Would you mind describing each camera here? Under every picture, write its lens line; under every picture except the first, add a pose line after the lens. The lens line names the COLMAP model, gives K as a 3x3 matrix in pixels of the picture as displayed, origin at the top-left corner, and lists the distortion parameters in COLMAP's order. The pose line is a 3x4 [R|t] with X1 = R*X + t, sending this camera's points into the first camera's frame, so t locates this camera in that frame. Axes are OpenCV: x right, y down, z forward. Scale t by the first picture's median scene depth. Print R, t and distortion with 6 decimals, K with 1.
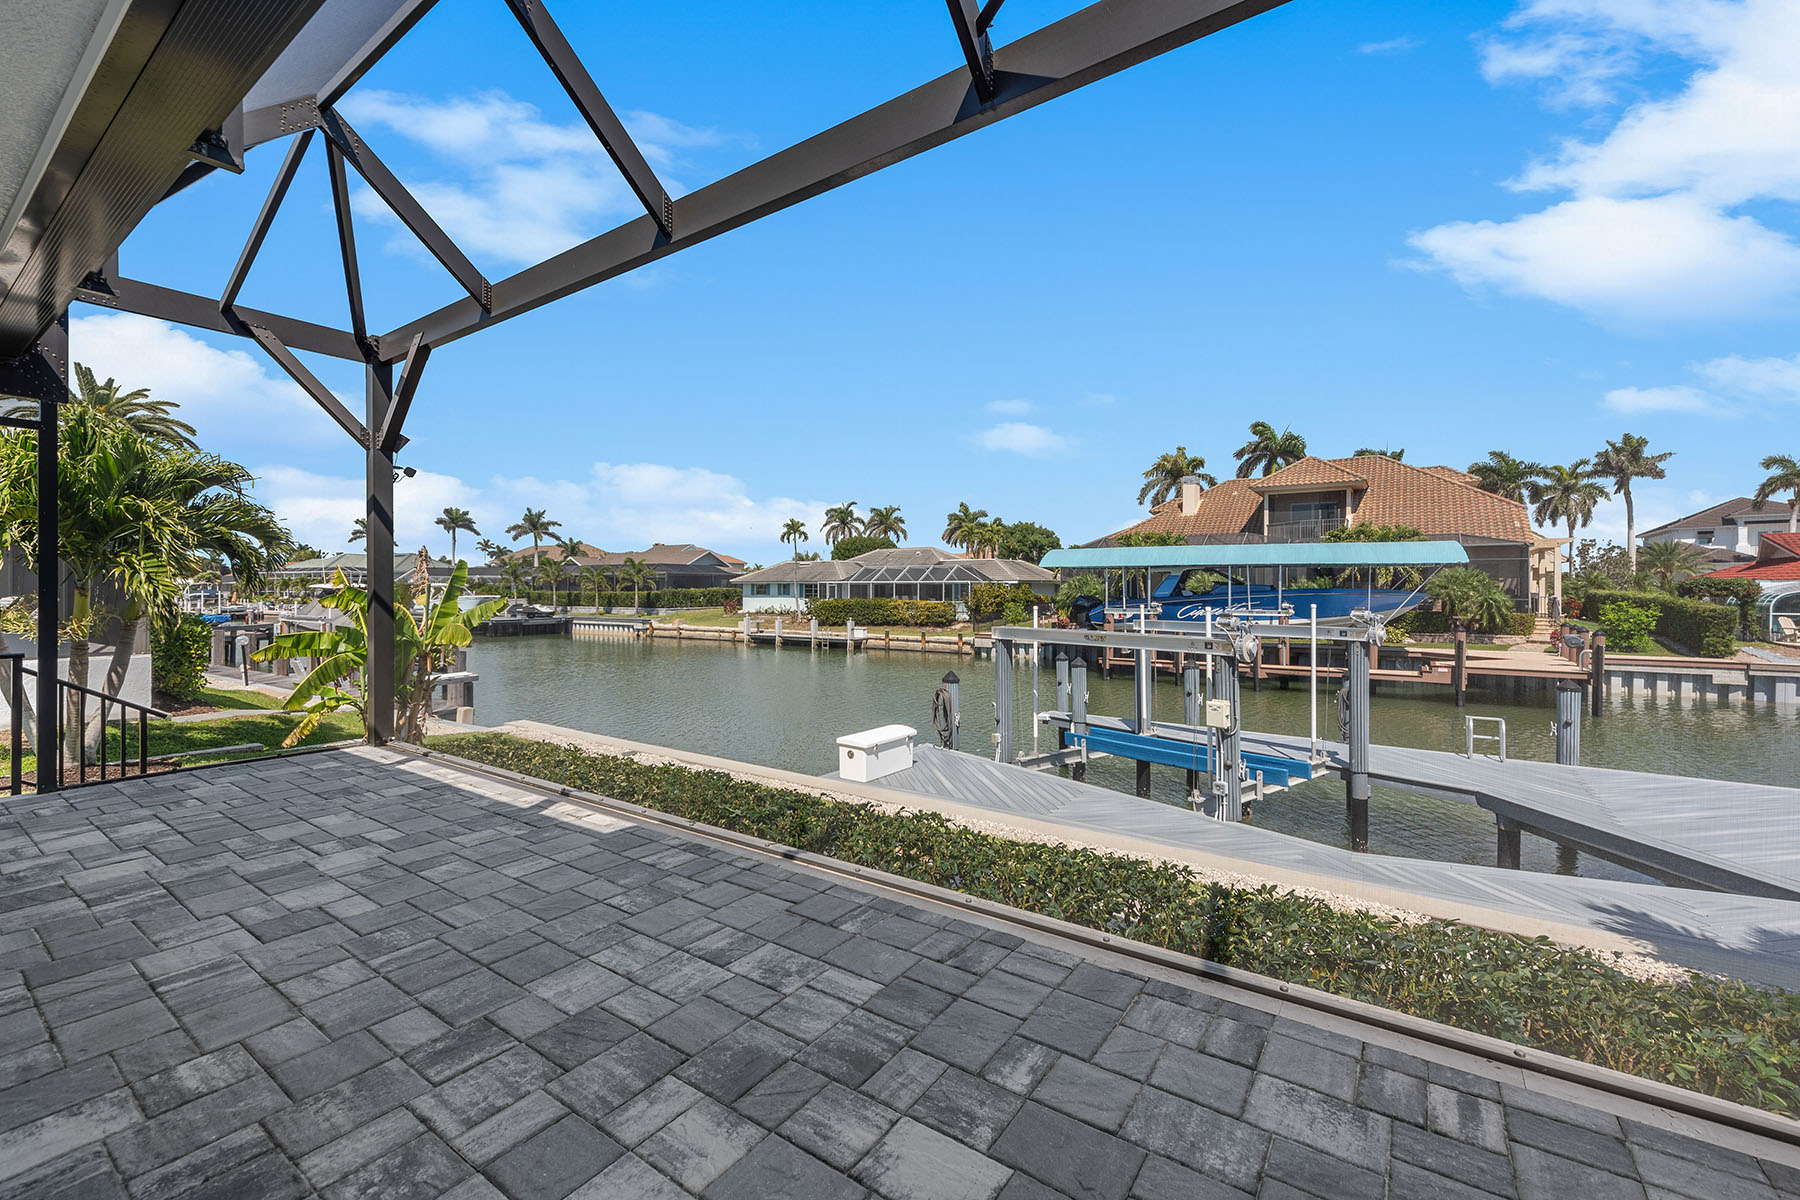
lens RADIAL K [[732.7, 0, 899.9], [0, 732.7, 587.2], [0, 0, 1]] dist [0.008414, -0.000296]
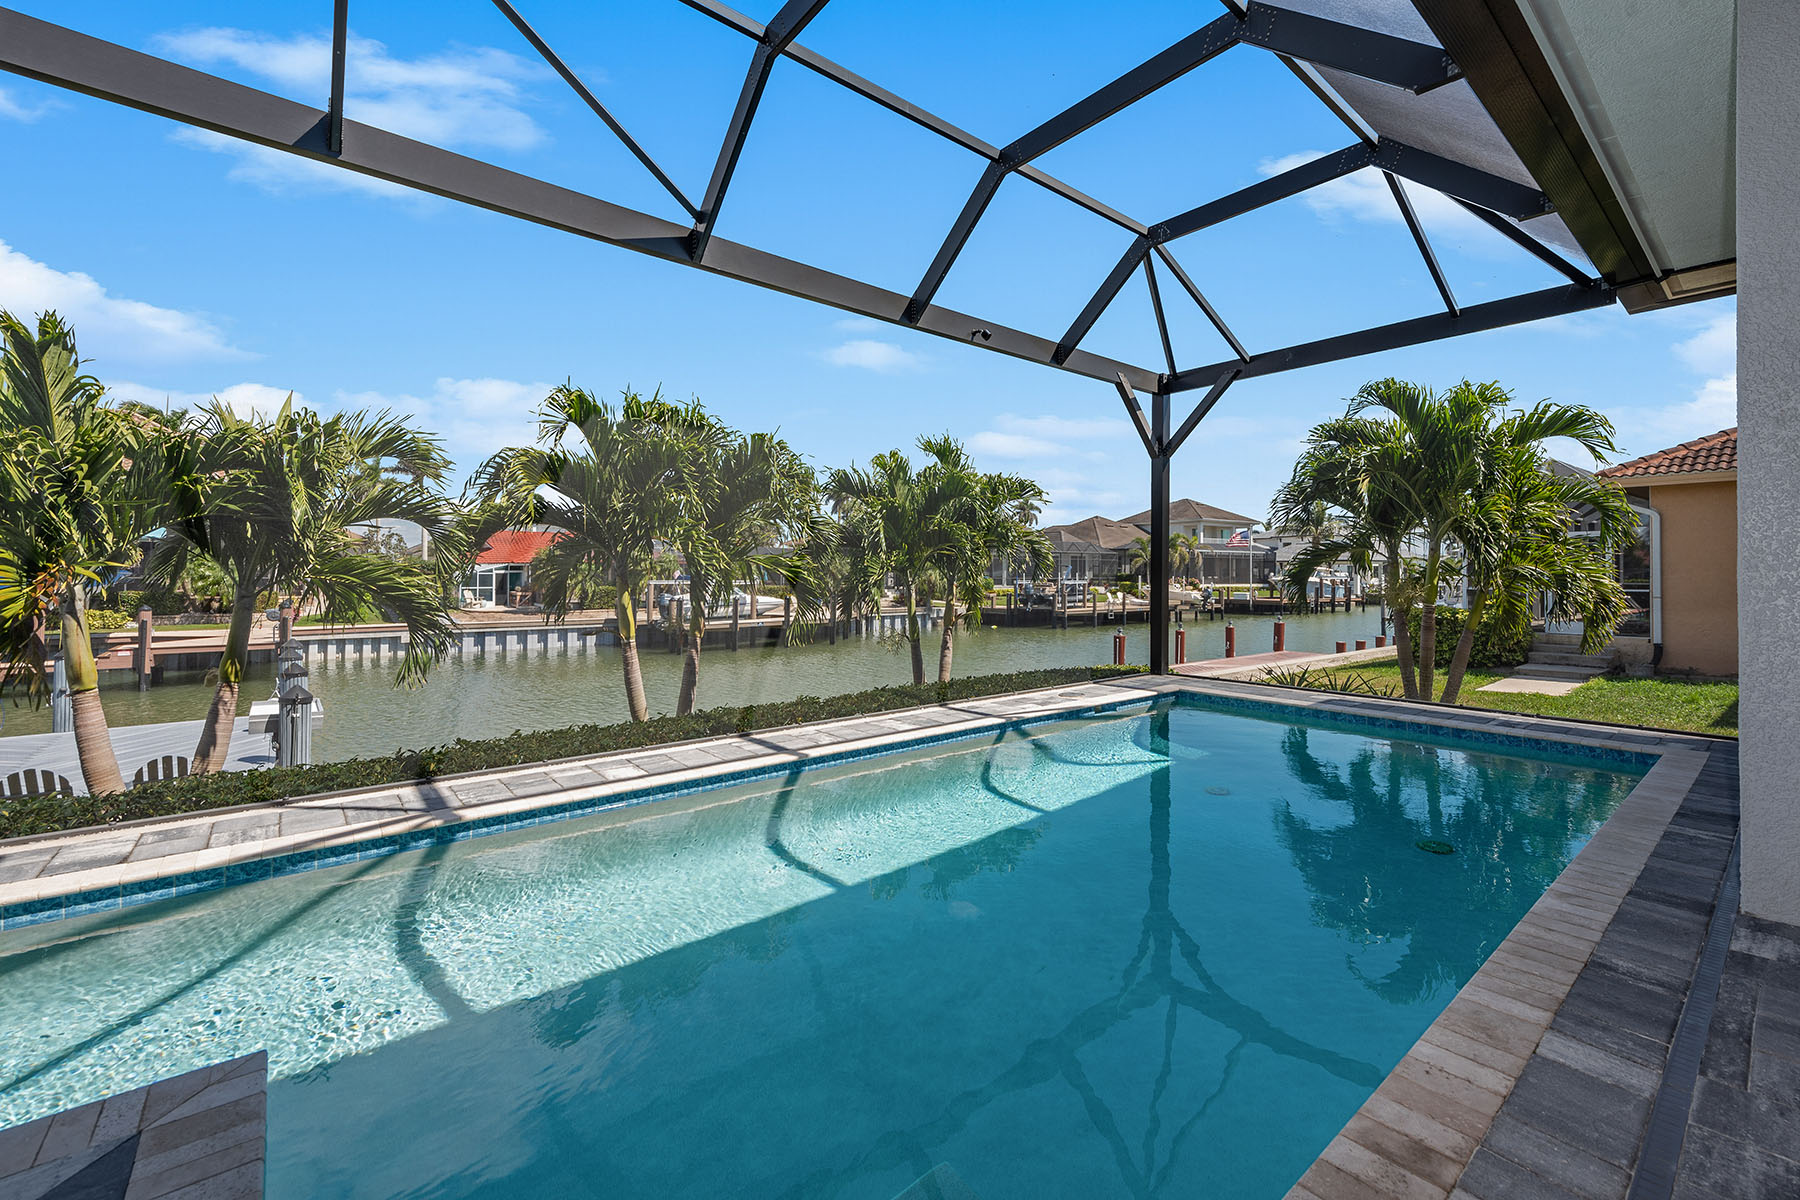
lens RADIAL K [[744.6, 0, 901.5], [0, 744.6, 567.5], [0, 0, 1]] dist [0.009021, -0.000323]
pose [[0.270144, 0.010814, 0.962759, 0.051710], [-0.006582, 0.999934, -0.009385, 0.003687], [-0.962798, -0.003802, 0.270197, -0.091060]]
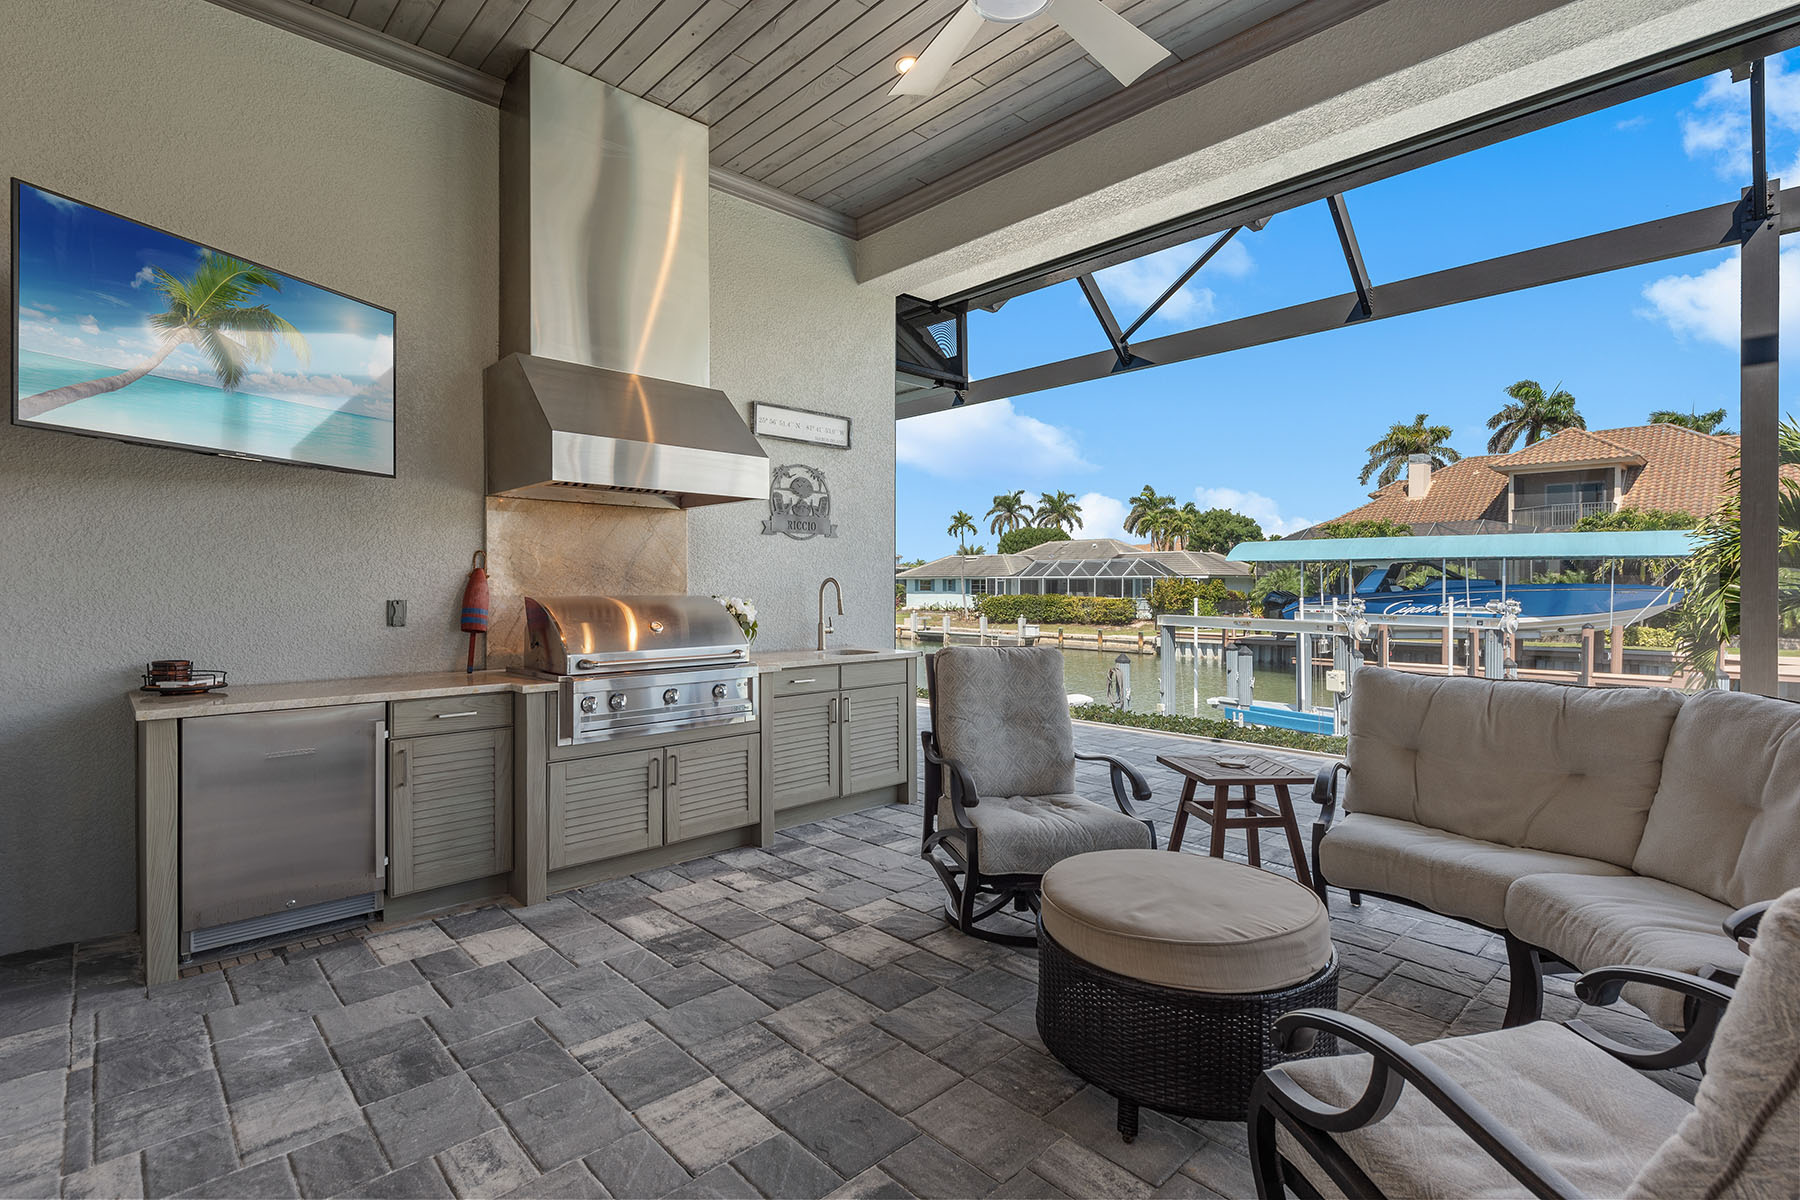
lens RADIAL K [[843.6, 0, 900.7], [0, 843.6, 591.8], [0, 0, 1]] dist [0.013794, -0.000110]
pose [[0.979848, 0.002042, -0.199735, -0.002376], [0.000009, 0.999947, 0.010264, 0.000566], [0.199746, -0.010059, 0.979796, -0.106224]]
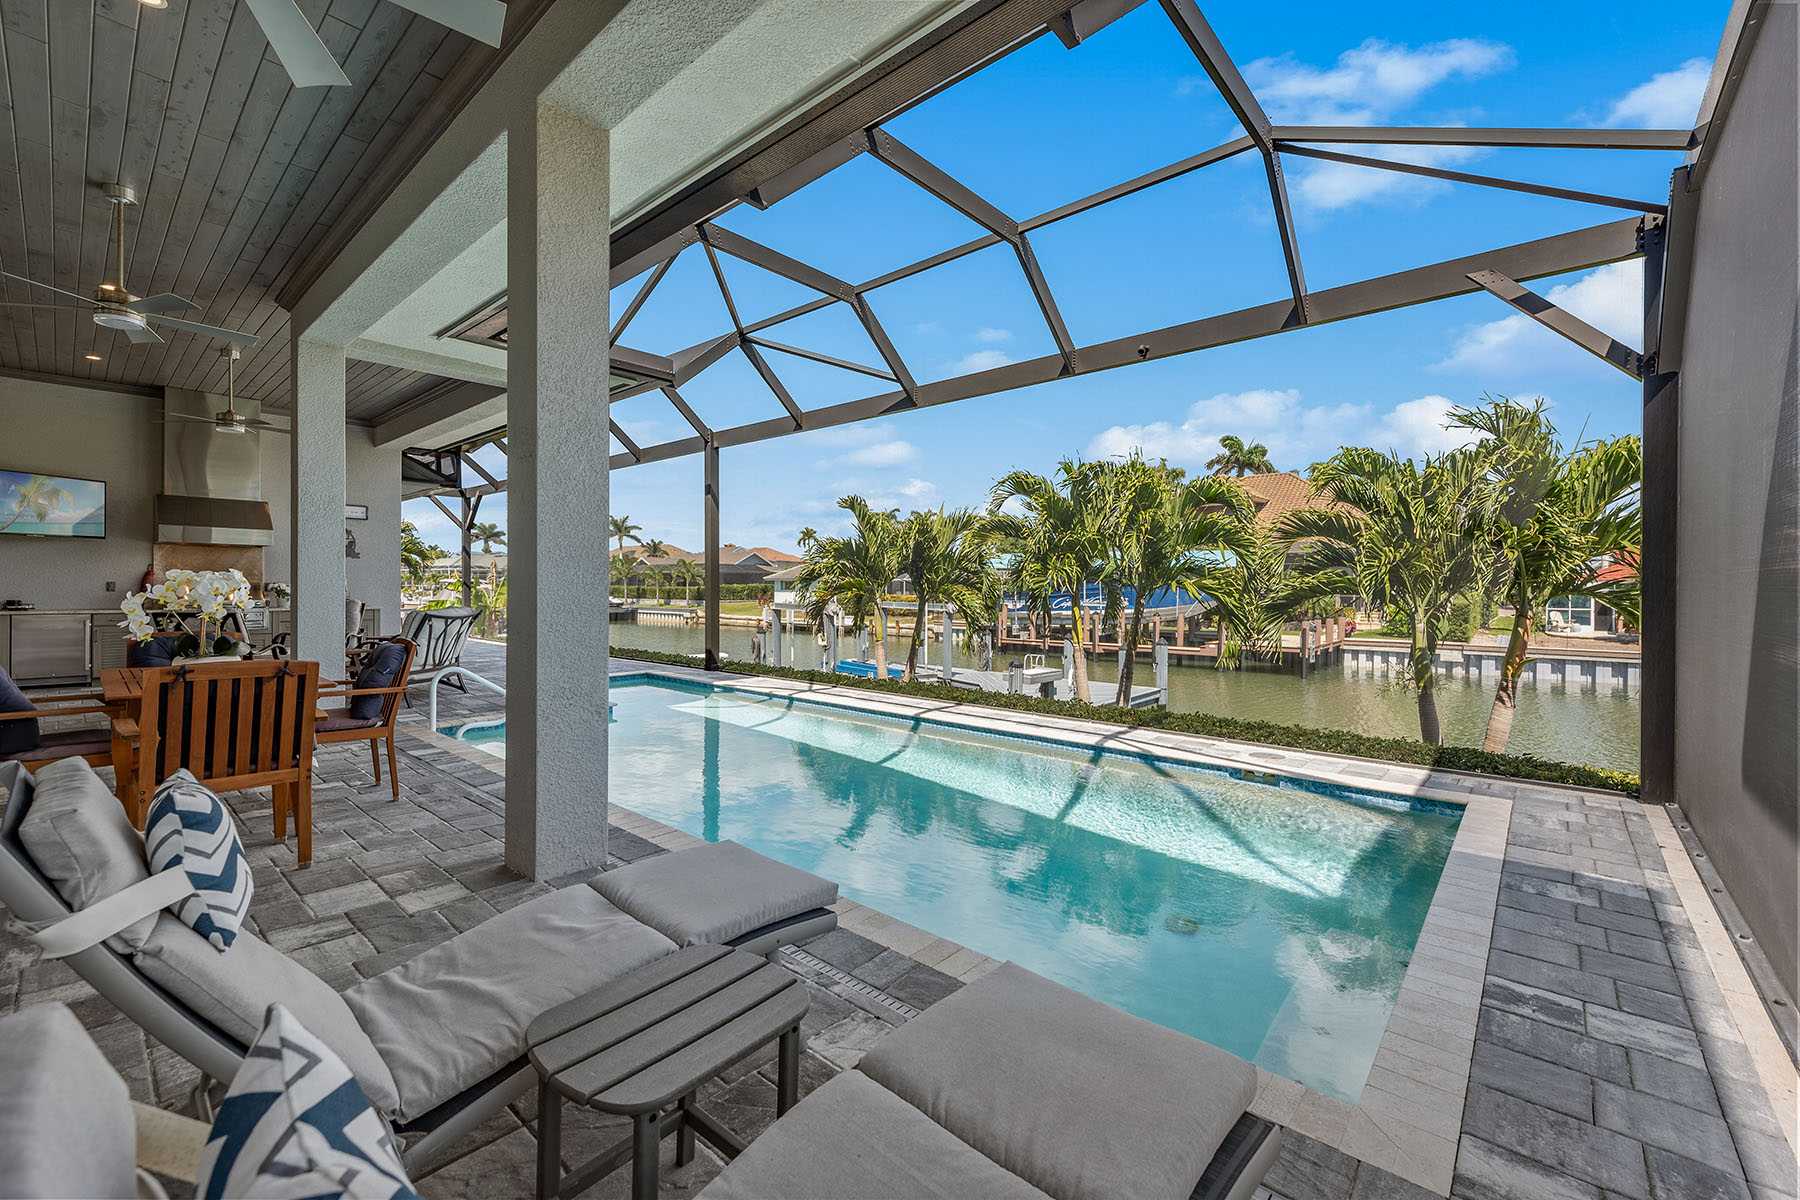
lens RADIAL K [[732.7, 0, 899.9], [0, 732.7, 587.2], [0, 0, 1]] dist [0.008414, -0.000296]
pose [[0.993340, 0.005606, -0.115081, 0.164644], [-0.005222, 0.999980, 0.003635, 0.001087], [0.115099, -0.003010, 0.993350, -0.207926]]
